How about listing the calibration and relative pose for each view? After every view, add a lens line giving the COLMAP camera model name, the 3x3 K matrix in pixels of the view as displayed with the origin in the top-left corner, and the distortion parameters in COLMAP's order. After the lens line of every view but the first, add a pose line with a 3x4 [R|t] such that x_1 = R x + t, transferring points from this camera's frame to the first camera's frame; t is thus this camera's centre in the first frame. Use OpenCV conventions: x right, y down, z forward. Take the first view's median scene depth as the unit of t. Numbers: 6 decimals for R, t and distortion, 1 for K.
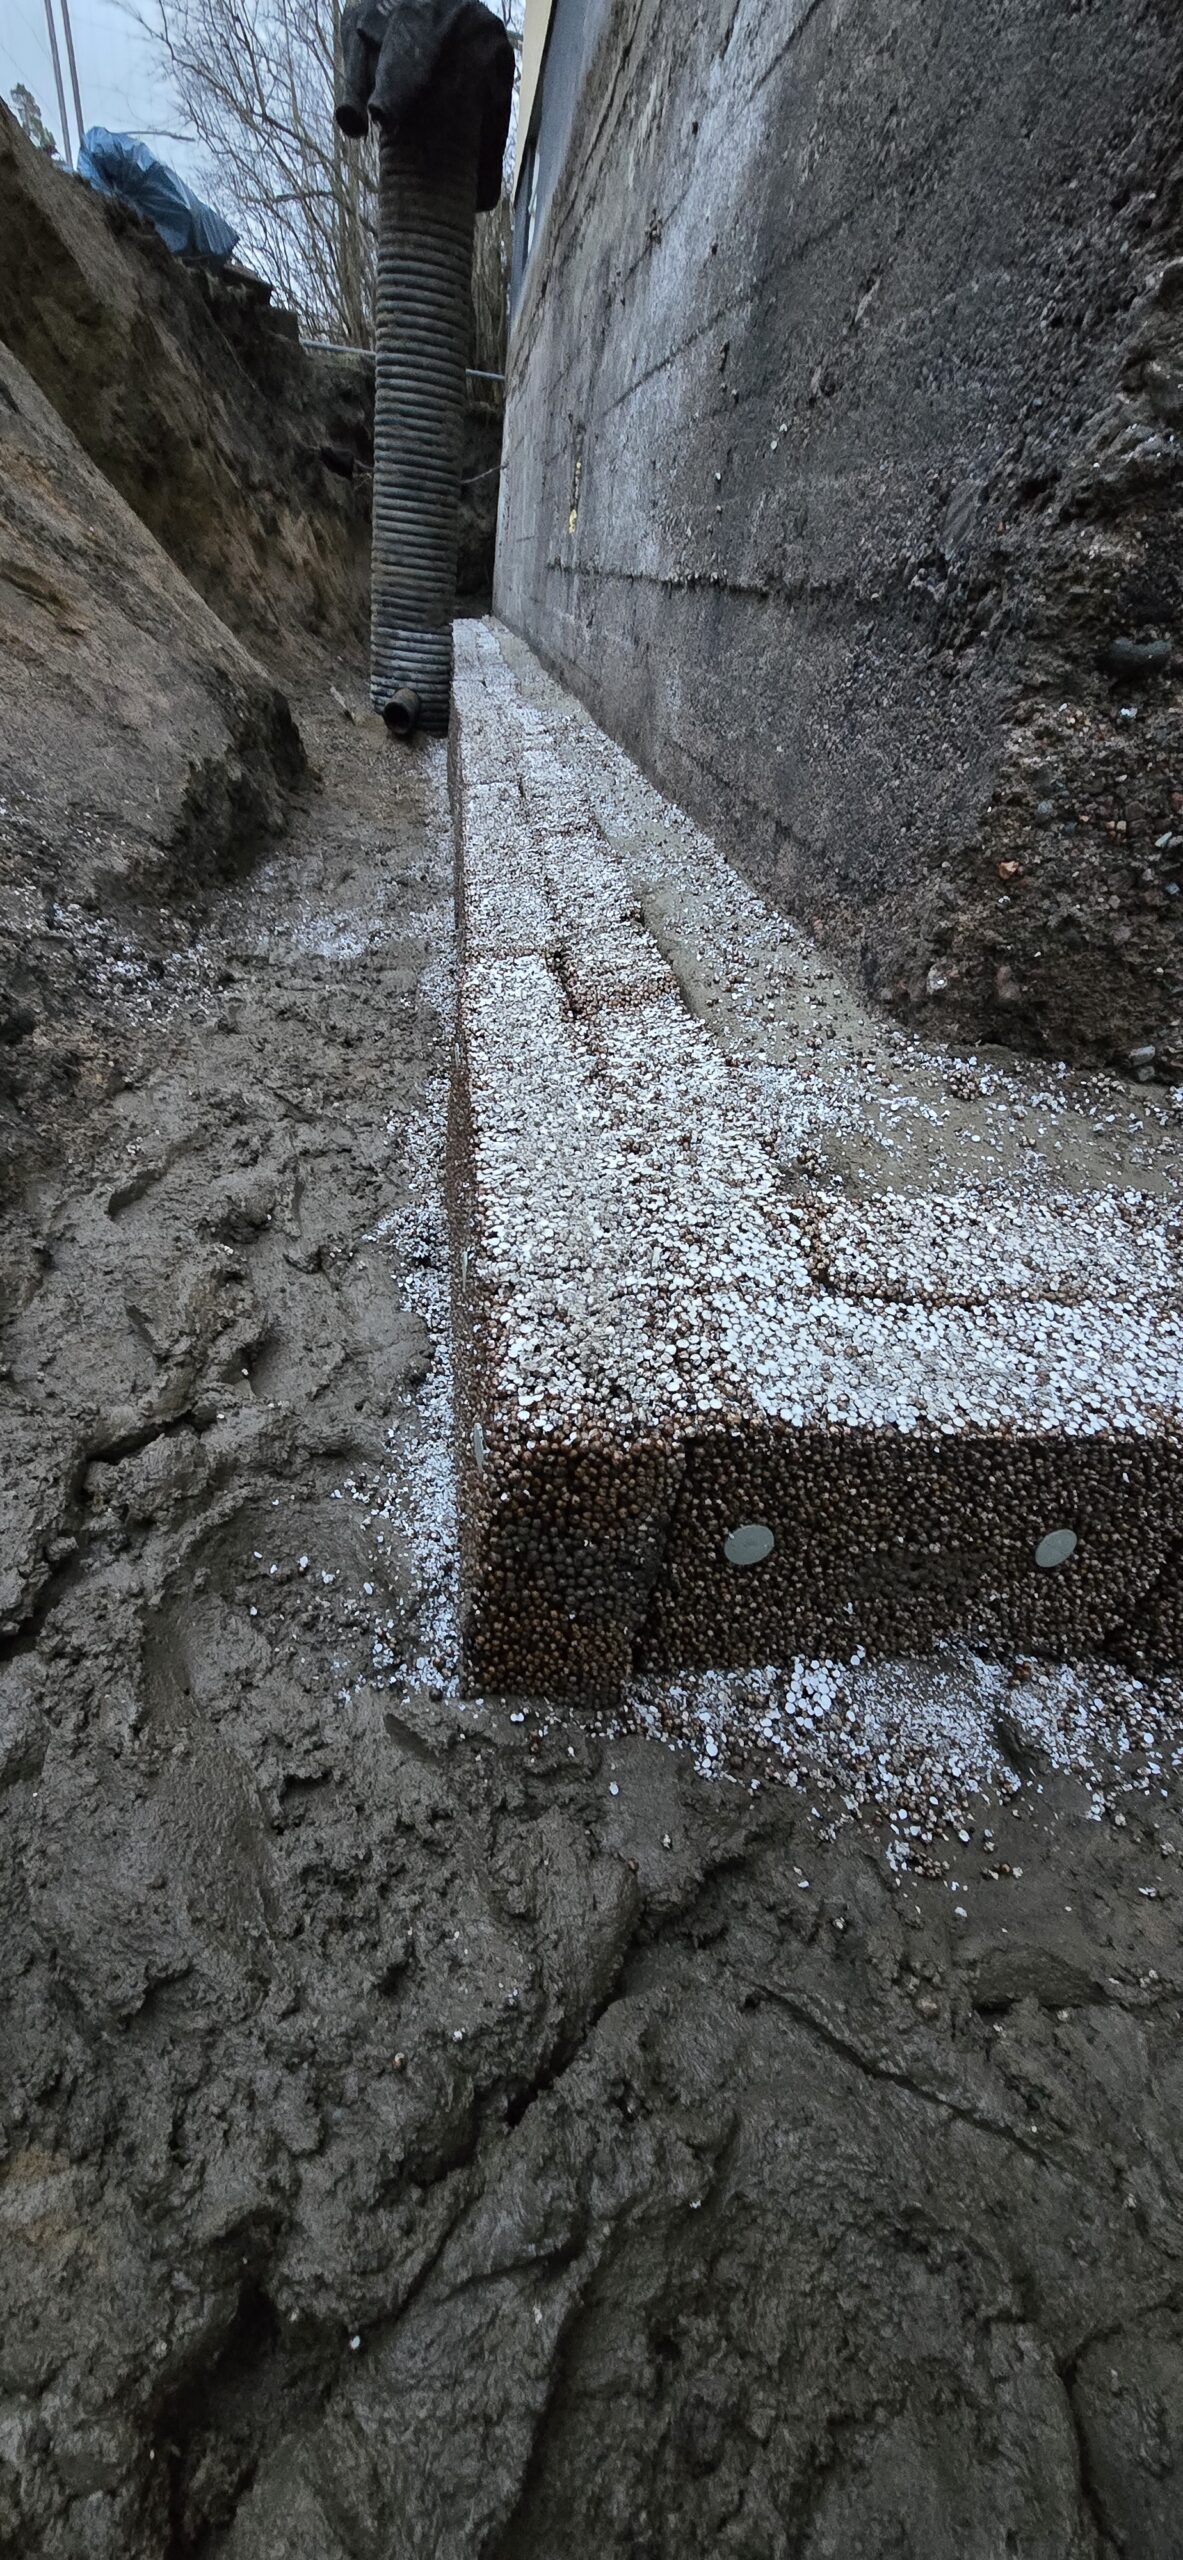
lens RADIAL K [[1038.5, 0, 583.3], [0, 1038.5, 1253.9], [0, 0, 1]] dist [-0.011781, 0.003848]
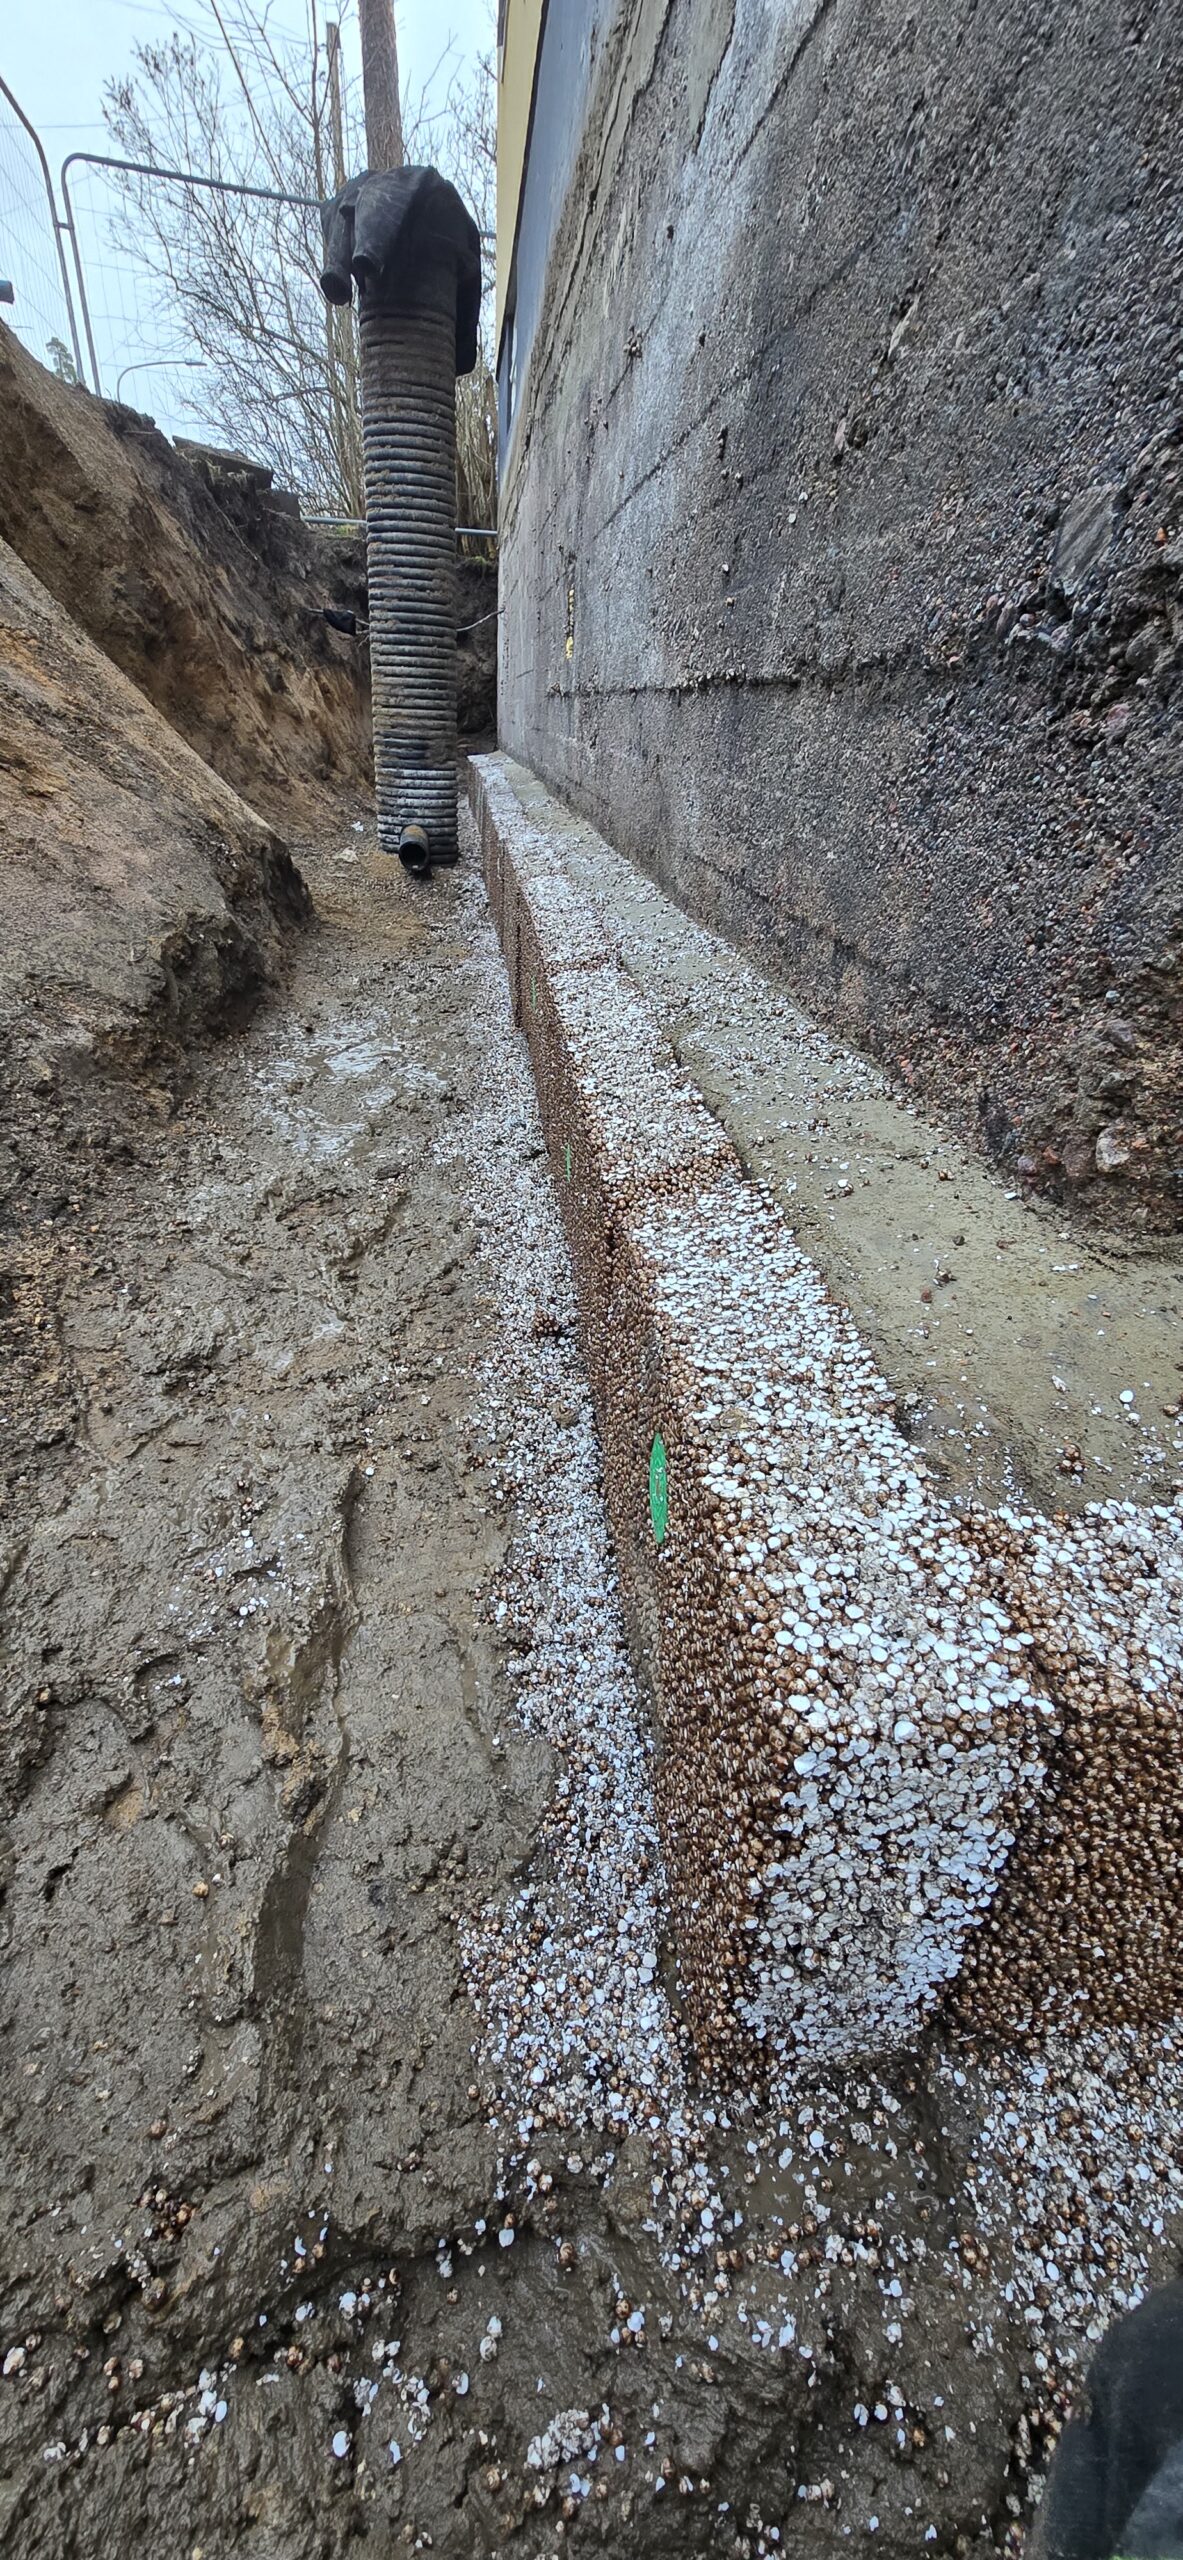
lens RADIAL K [[1038.5, 0, 583.3], [0, 1038.5, 1253.9], [0, 0, 1]] dist [-0.011781, 0.003848]
pose [[0.997050, -0.067245, -0.037006, 0.000613], [0.063371, 0.993223, -0.097423, -0.063635], [0.043307, 0.094791, 0.994555, 0.122305]]
